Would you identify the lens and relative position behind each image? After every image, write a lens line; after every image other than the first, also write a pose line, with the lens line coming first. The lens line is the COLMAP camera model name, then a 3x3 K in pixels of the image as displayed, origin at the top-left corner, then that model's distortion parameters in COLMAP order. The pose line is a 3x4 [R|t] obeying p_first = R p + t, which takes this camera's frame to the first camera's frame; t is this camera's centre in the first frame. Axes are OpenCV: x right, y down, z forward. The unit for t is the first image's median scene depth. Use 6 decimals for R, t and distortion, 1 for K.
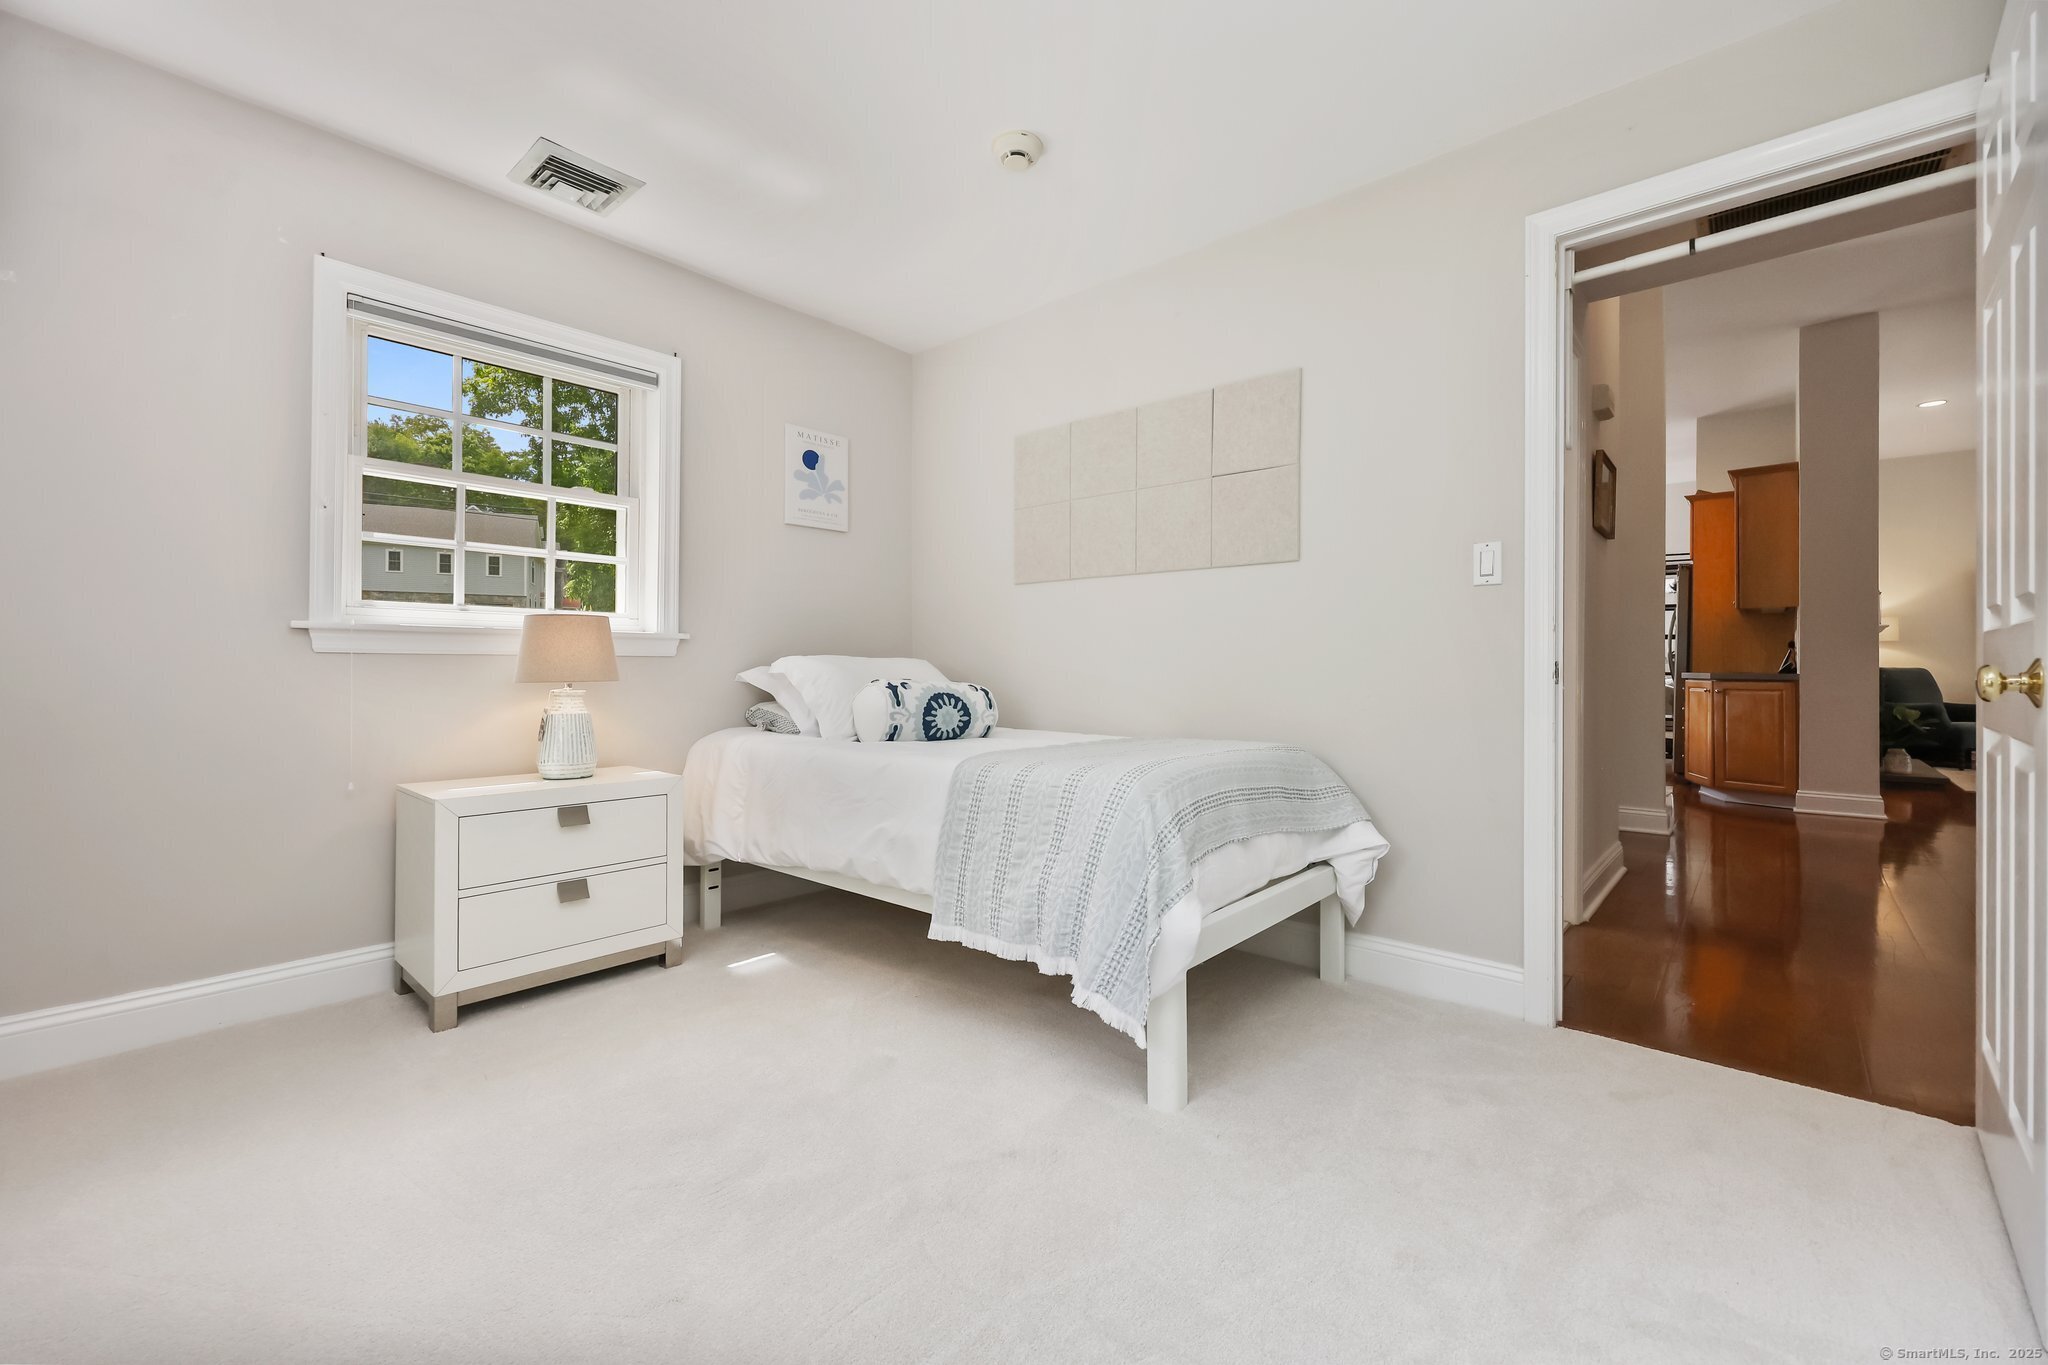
lens RADIAL K [[825.2, 0, 1035.5], [0, 825.2, 681.5], [0, 0, 1]] dist [0.000446, -0.000017]
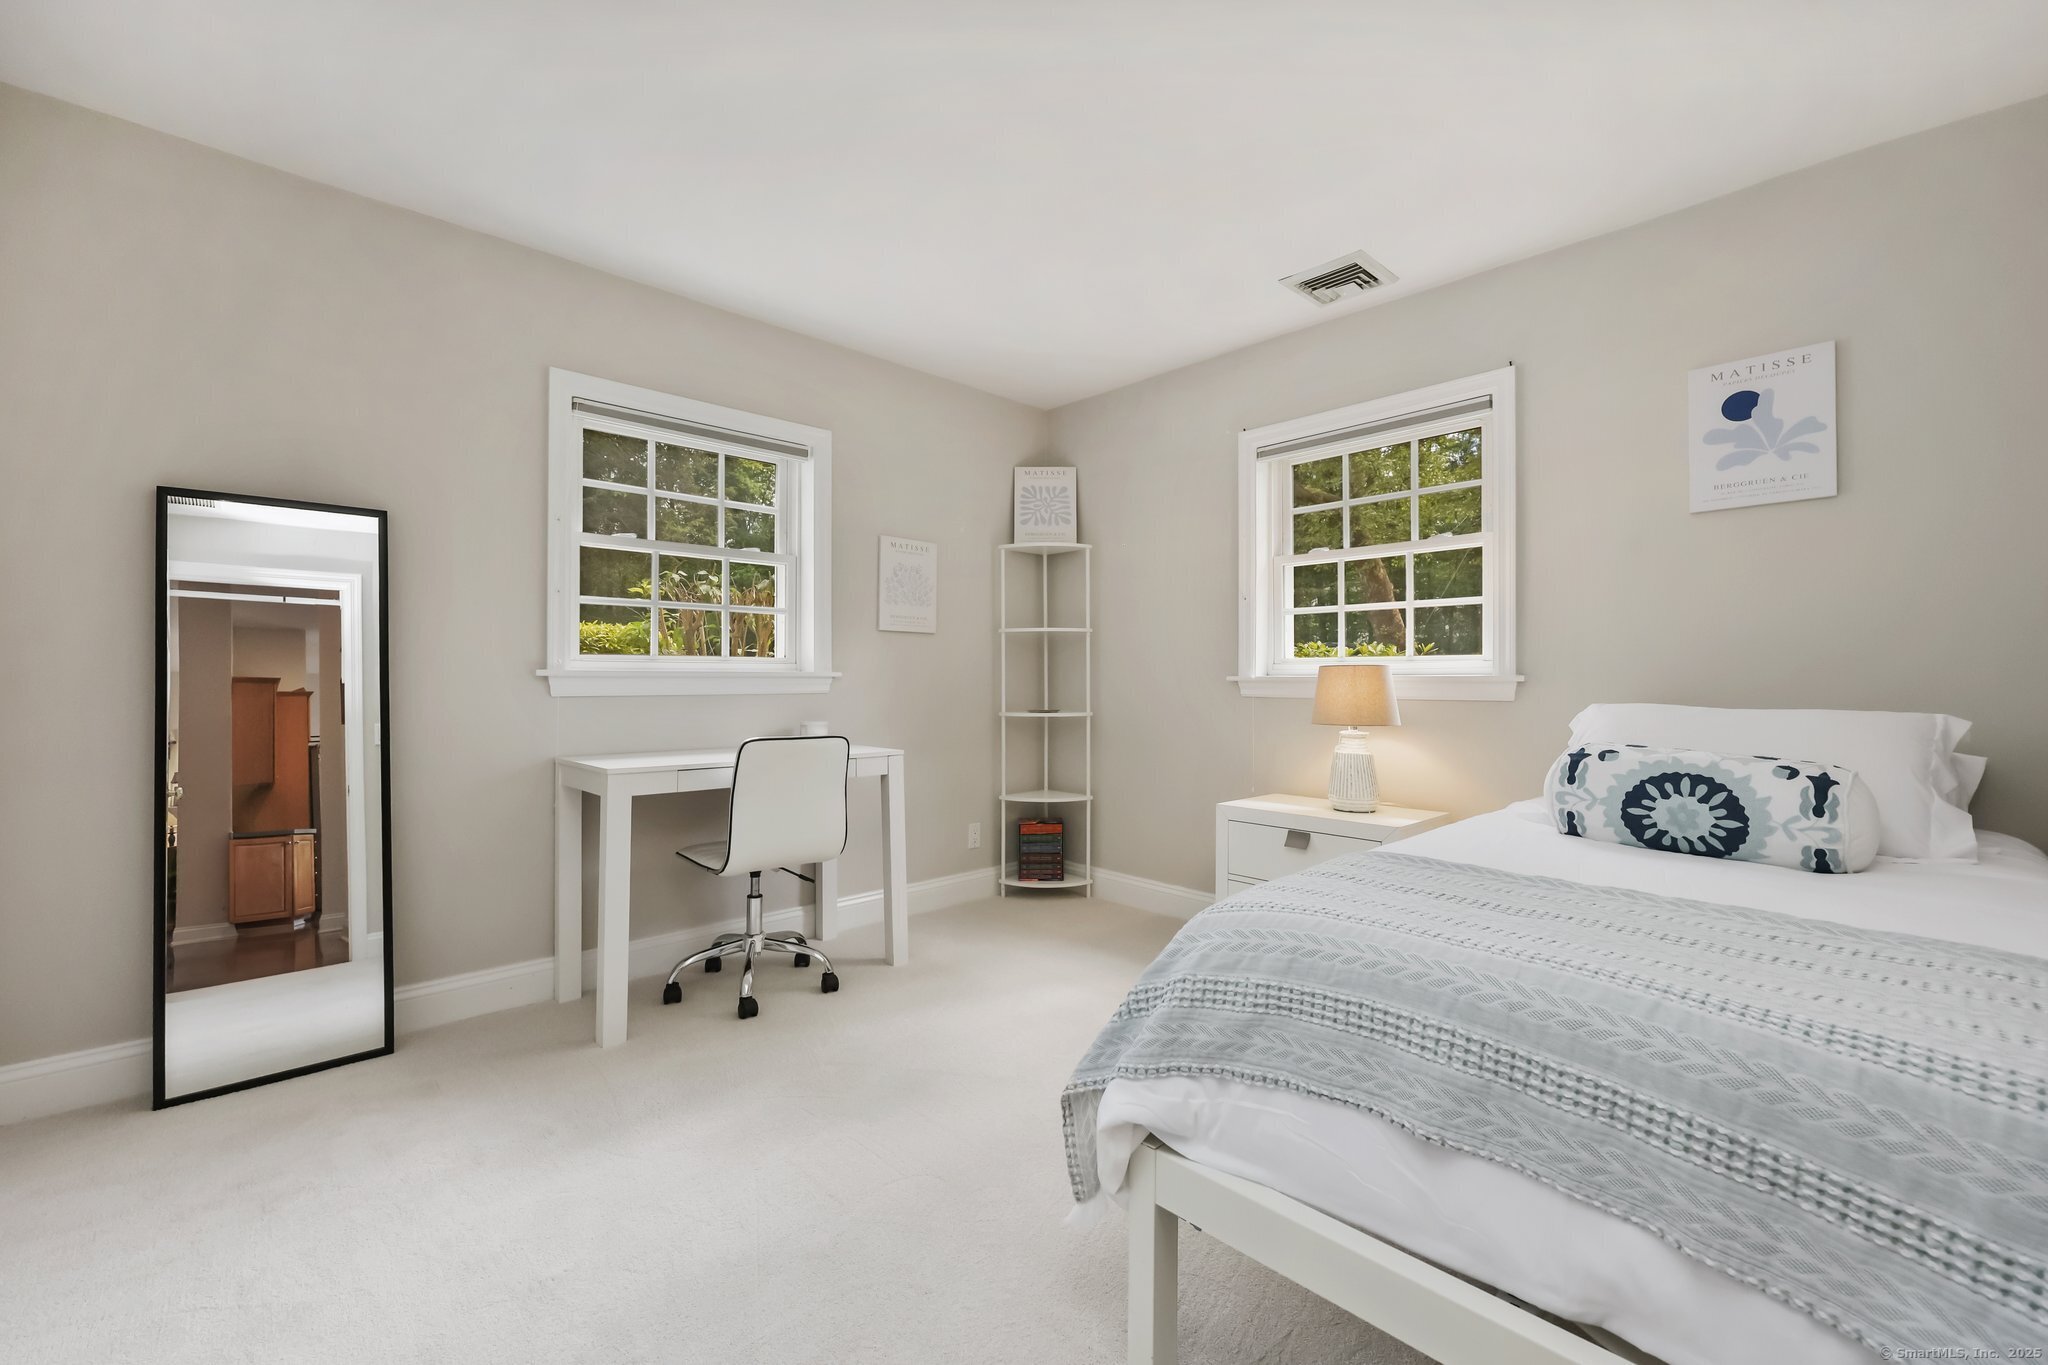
lens RADIAL K [[847.2, 0, 1023.8], [0, 847.2, 680.1], [0, 0, 1]] dist [-0.000175, -0.000039]
pose [[-0.079790, -0.004982, -0.996799, 0.532669], [-0.018232, 0.999828, -0.003538, -0.042404], [0.996645, 0.017892, -0.079867, 0.572776]]
